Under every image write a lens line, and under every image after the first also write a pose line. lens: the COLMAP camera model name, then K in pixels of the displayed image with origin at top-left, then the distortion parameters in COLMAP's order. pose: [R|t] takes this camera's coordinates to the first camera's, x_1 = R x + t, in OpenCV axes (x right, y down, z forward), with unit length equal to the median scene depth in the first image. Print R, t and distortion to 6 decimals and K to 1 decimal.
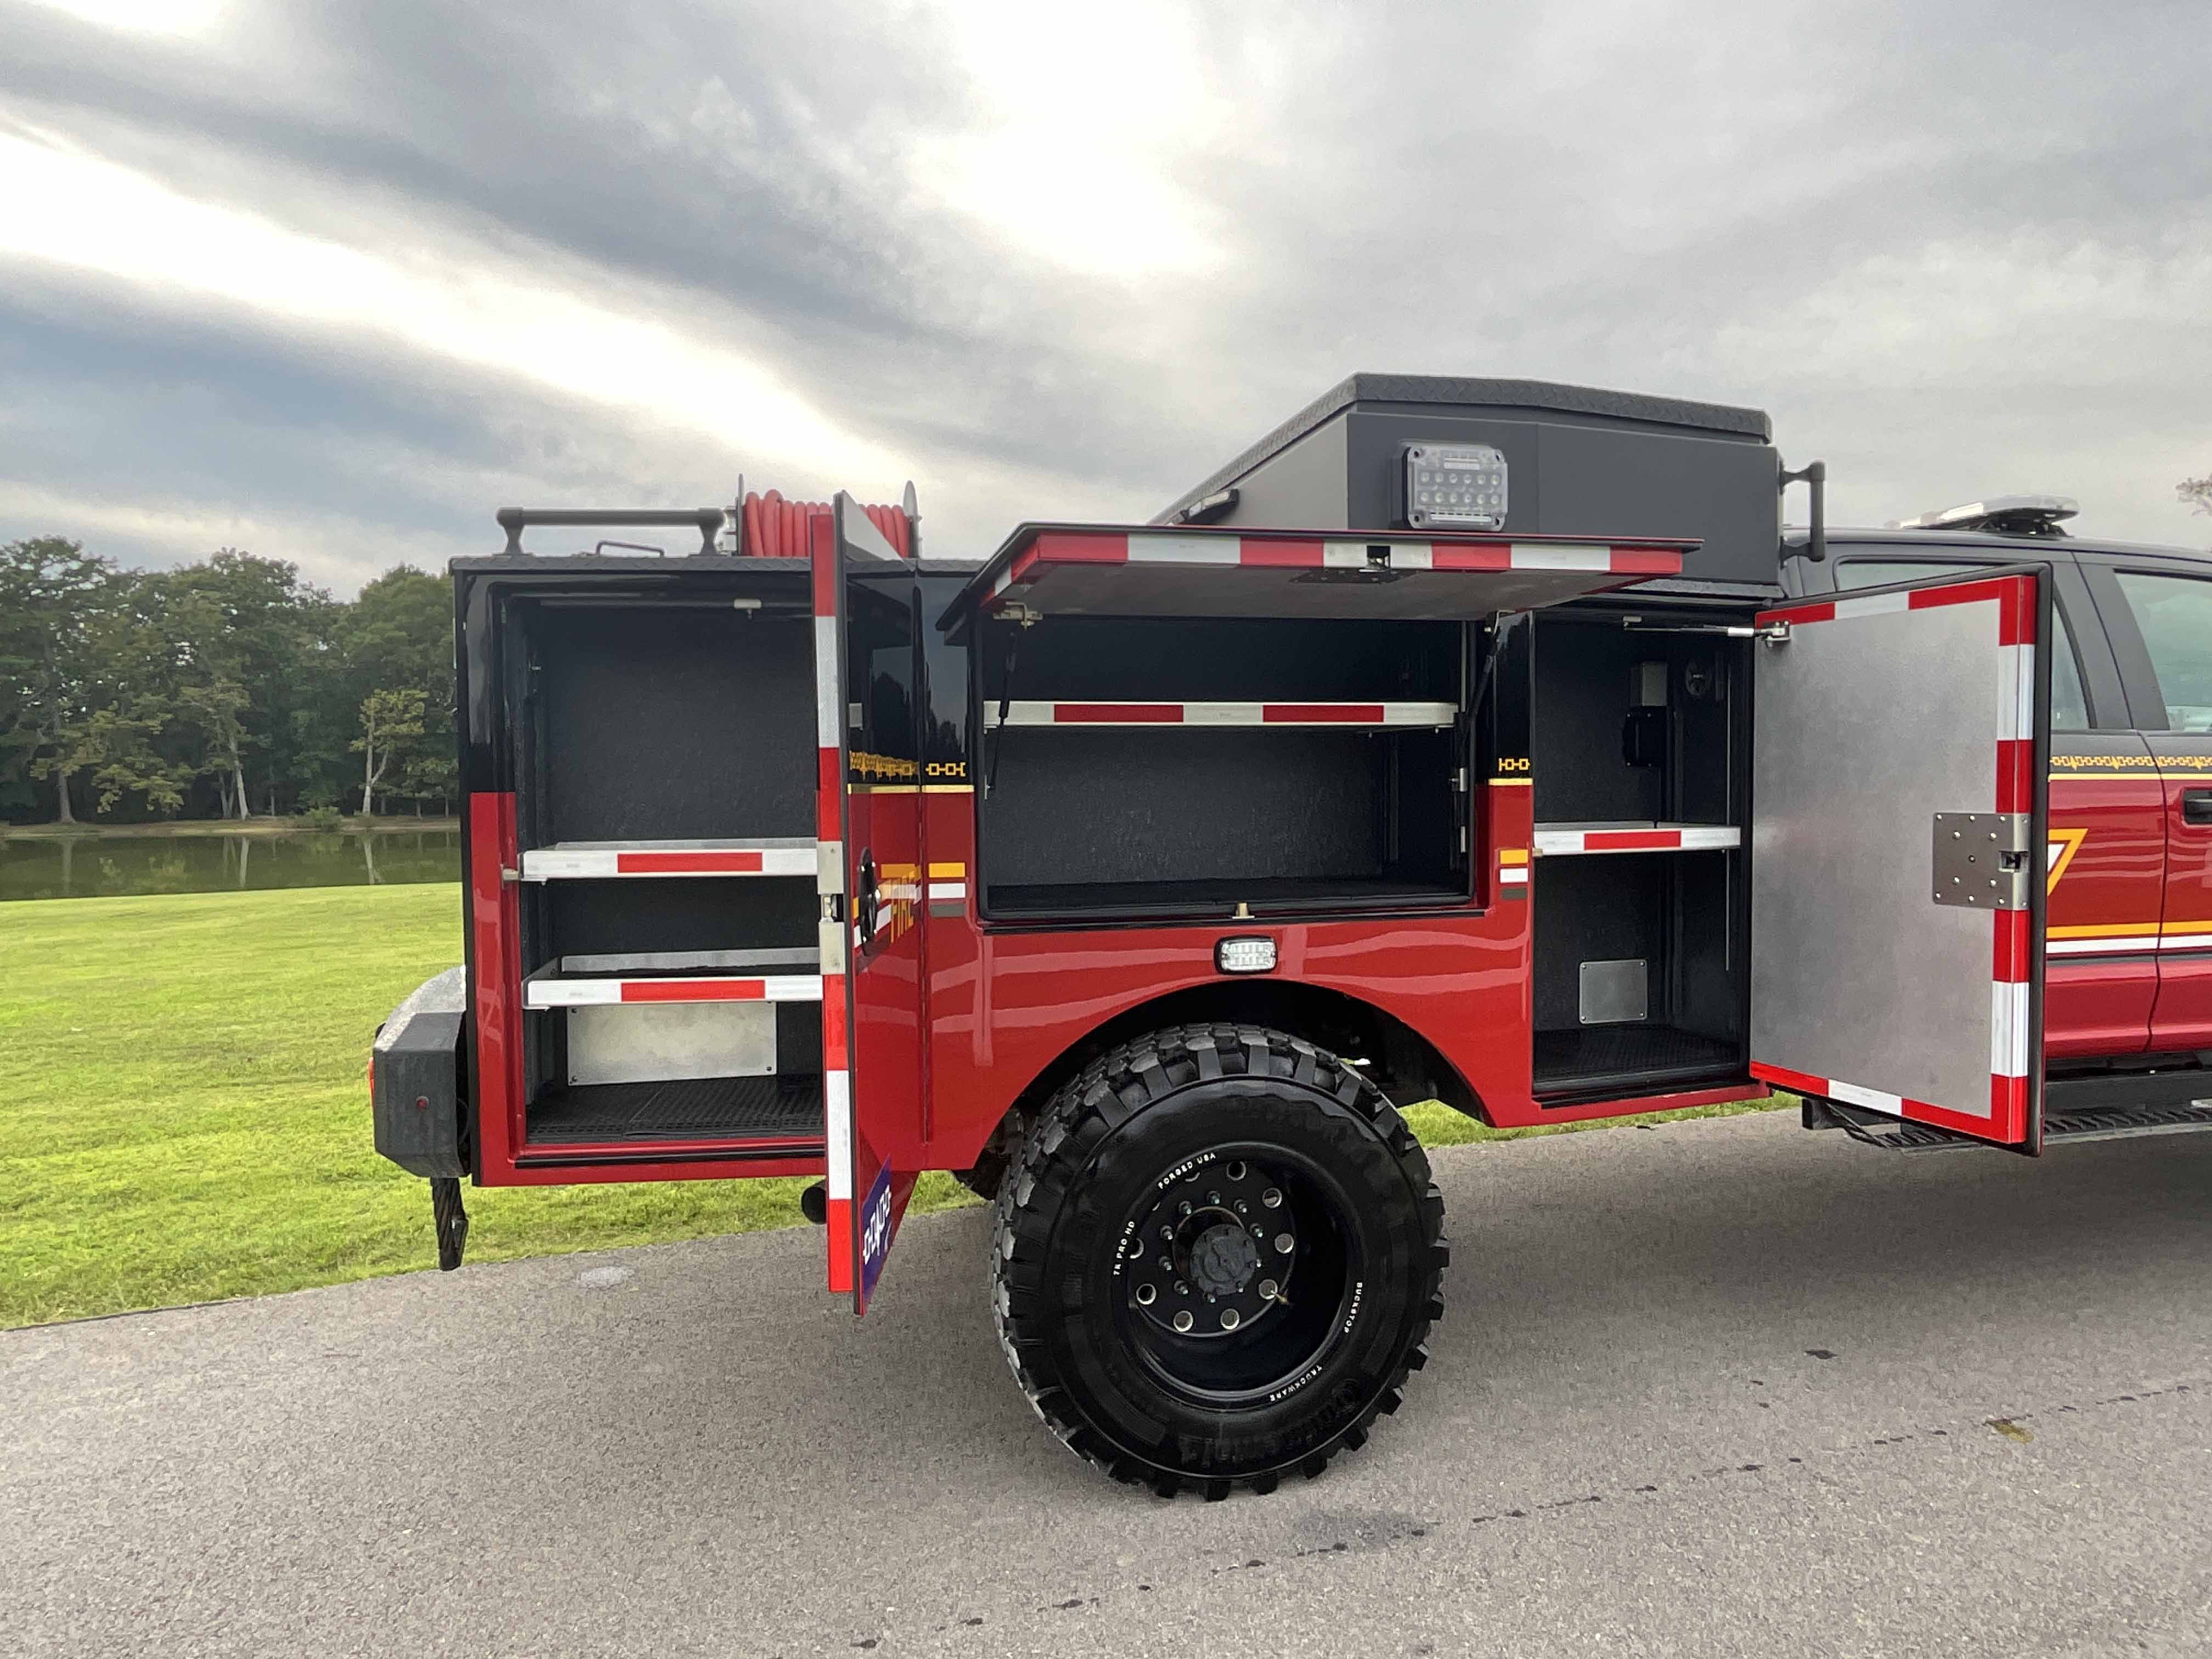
lens RADIAL K [[1323.3, 0, 1108.6], [0, 1323.3, 825.8], [0, 0, 1]] dist [-0.000713, 0.001400]
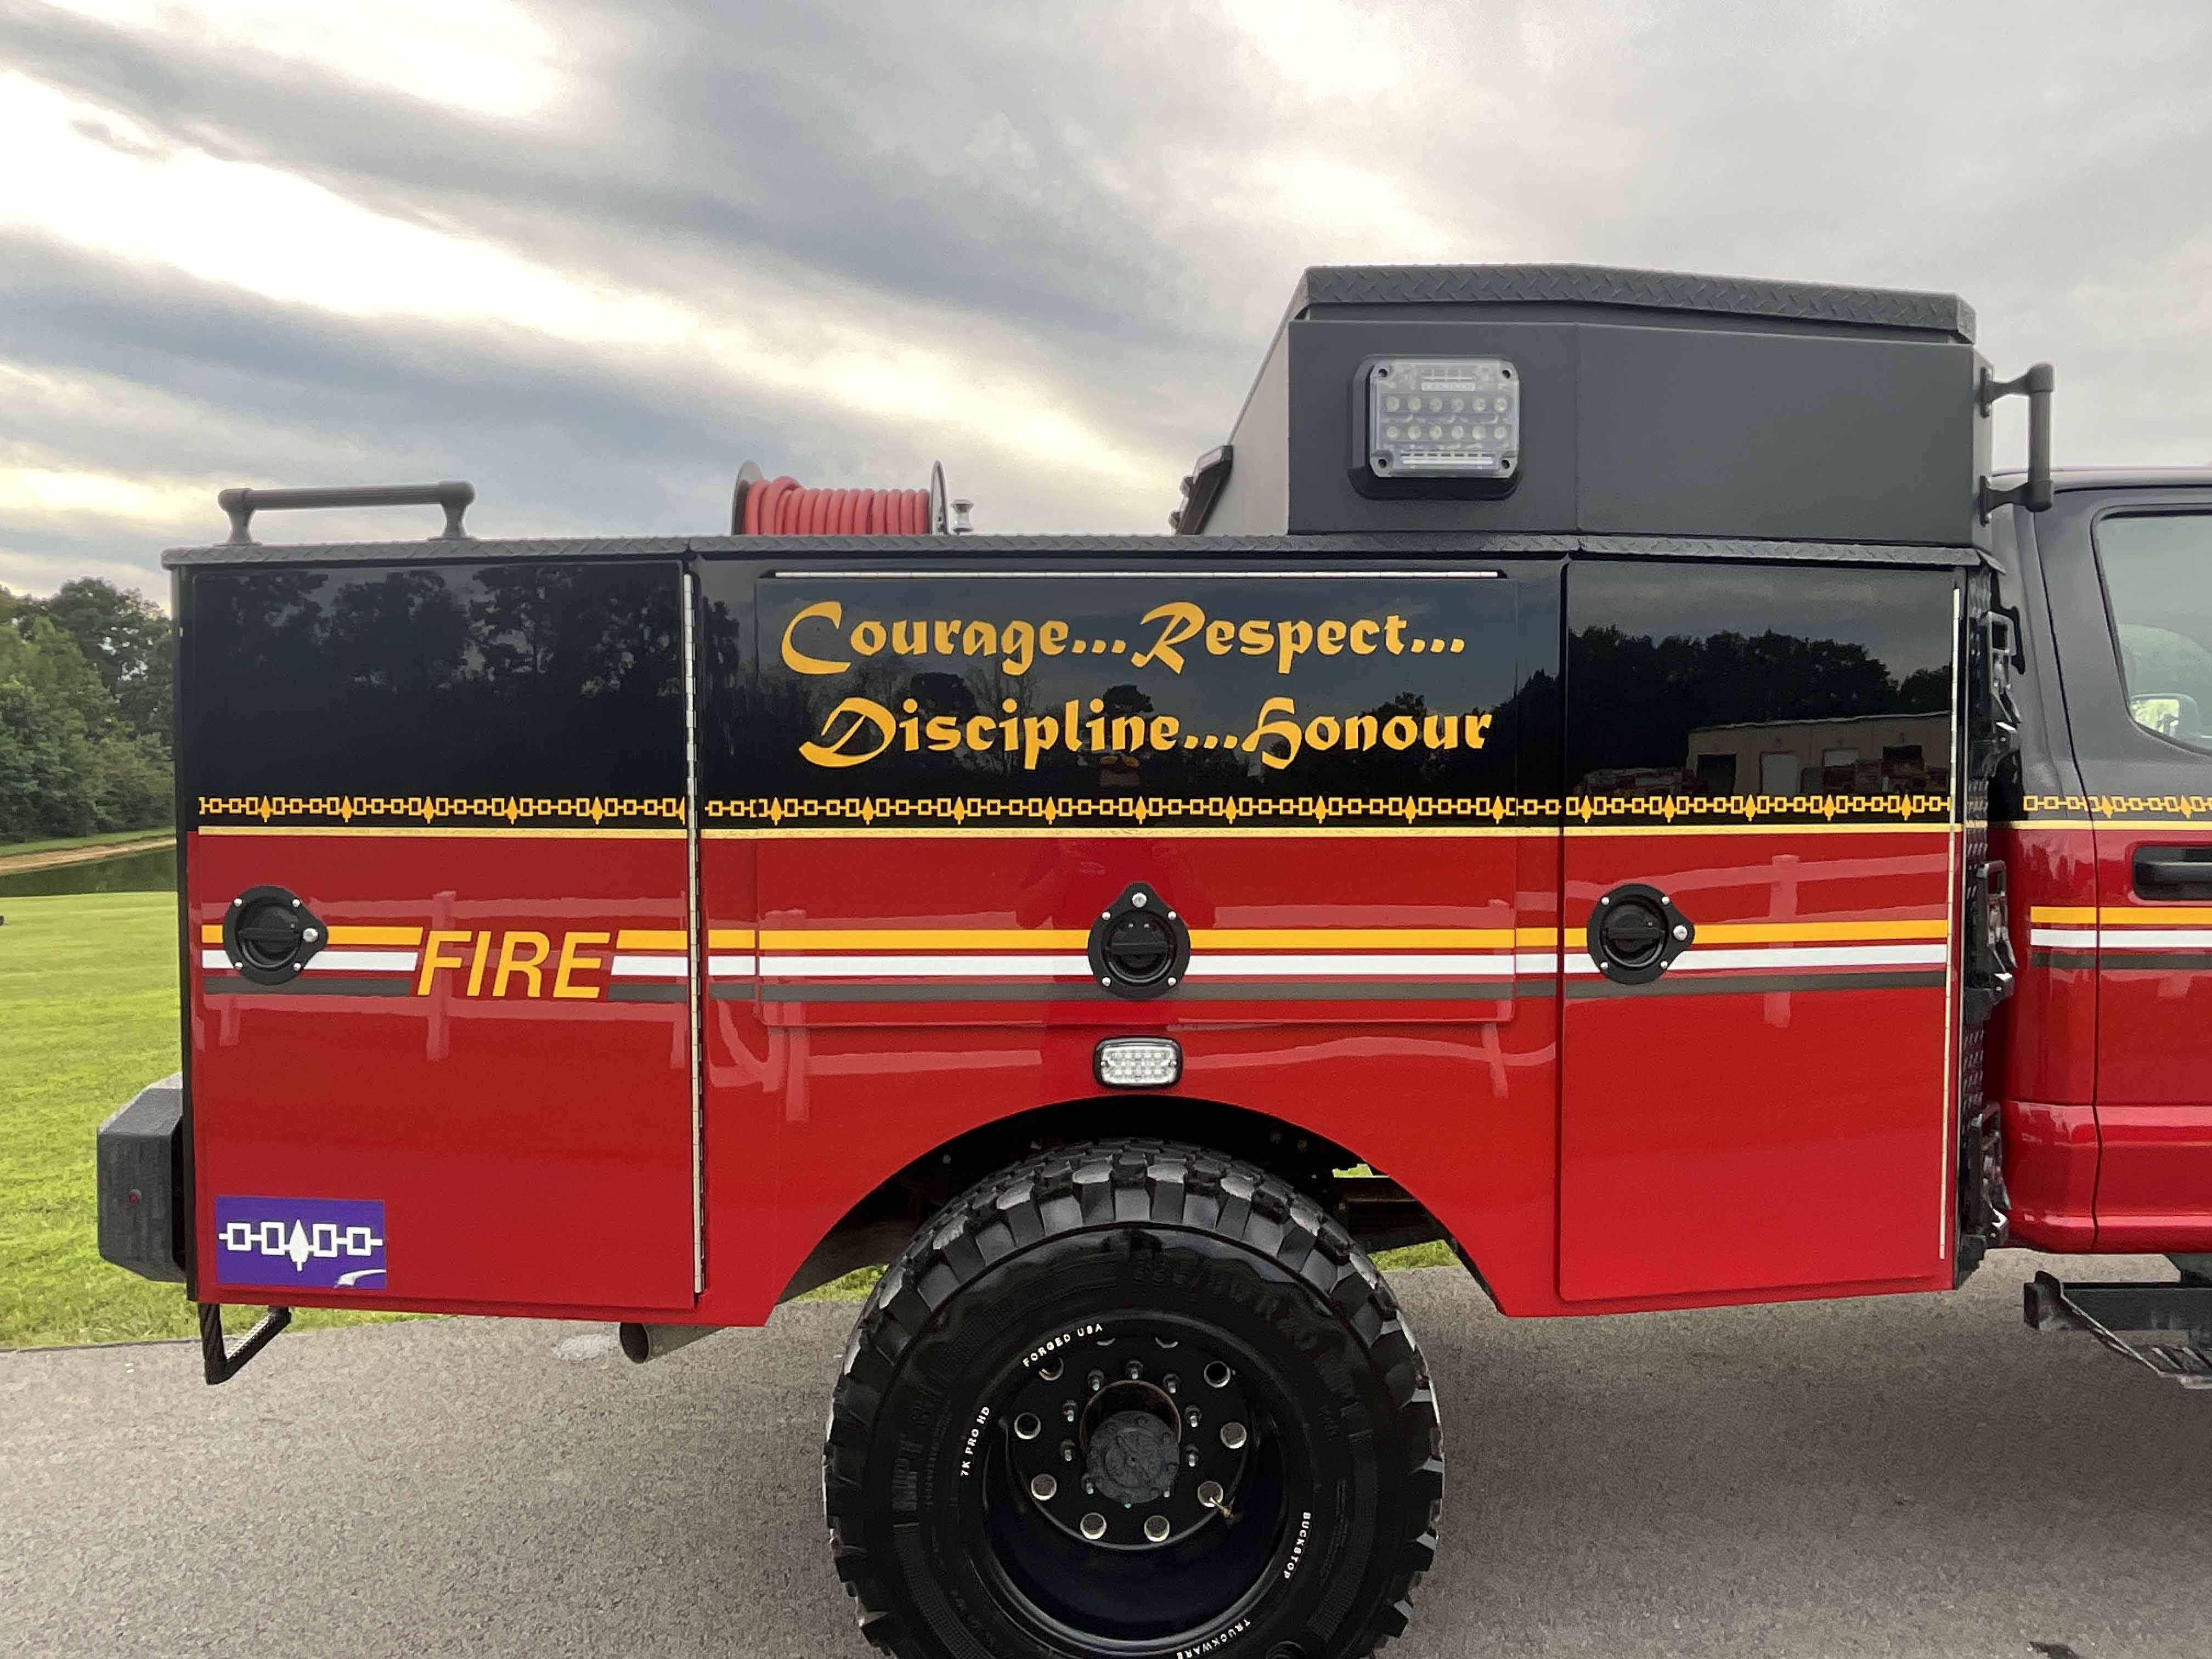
lens RADIAL K [[1323.3, 0, 1108.6], [0, 1323.3, 825.8], [0, 0, 1]] dist [-0.000713, 0.001400]
pose [[0.979635, 0.014758, -0.200245, 0.222130], [-0.016134, 0.999856, -0.005244, -0.028852], [0.200139, 0.008368, 0.979732, 0.258364]]
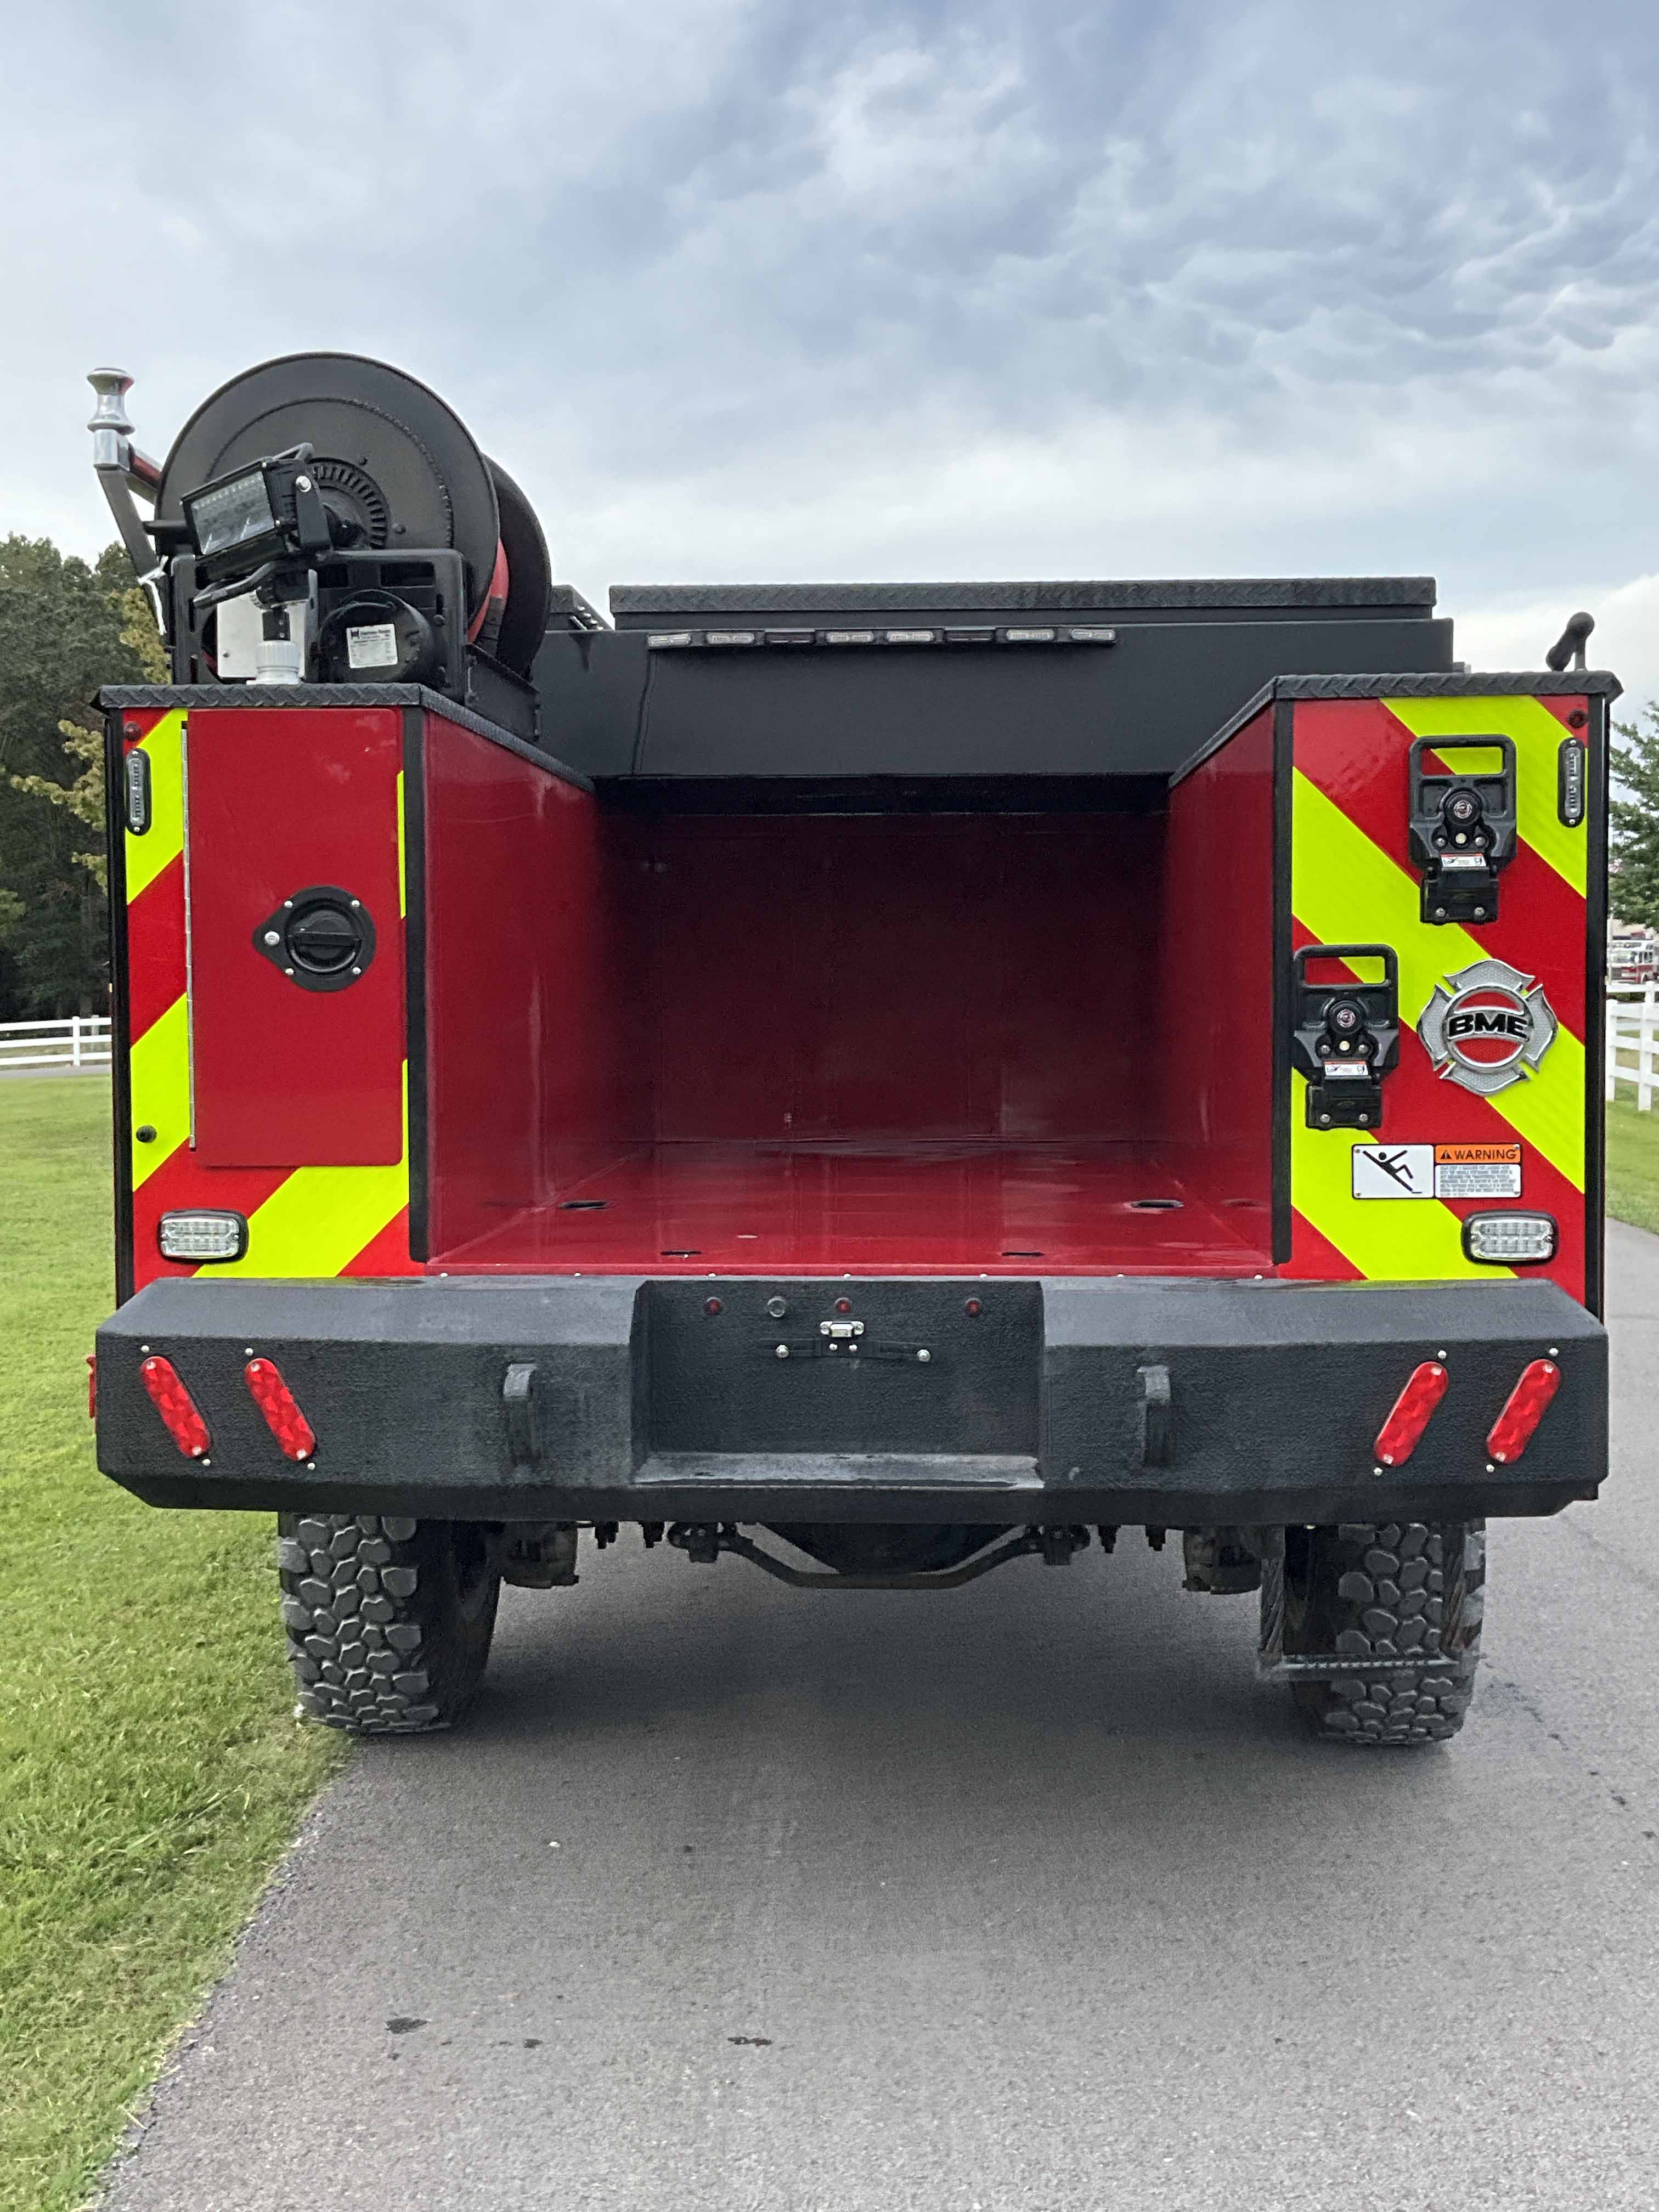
lens RADIAL K [[2500.5, 0, 829.5], [0, 2500.5, 1106.0], [0, 0, 1]] dist [0.069531, -0.014860]
pose [[0.276392, -0.036918, 0.960336, -1.745397], [0.036479, 0.998945, 0.027903, -0.008875], [-0.960352, 0.027320, 0.277447, 0.891037]]
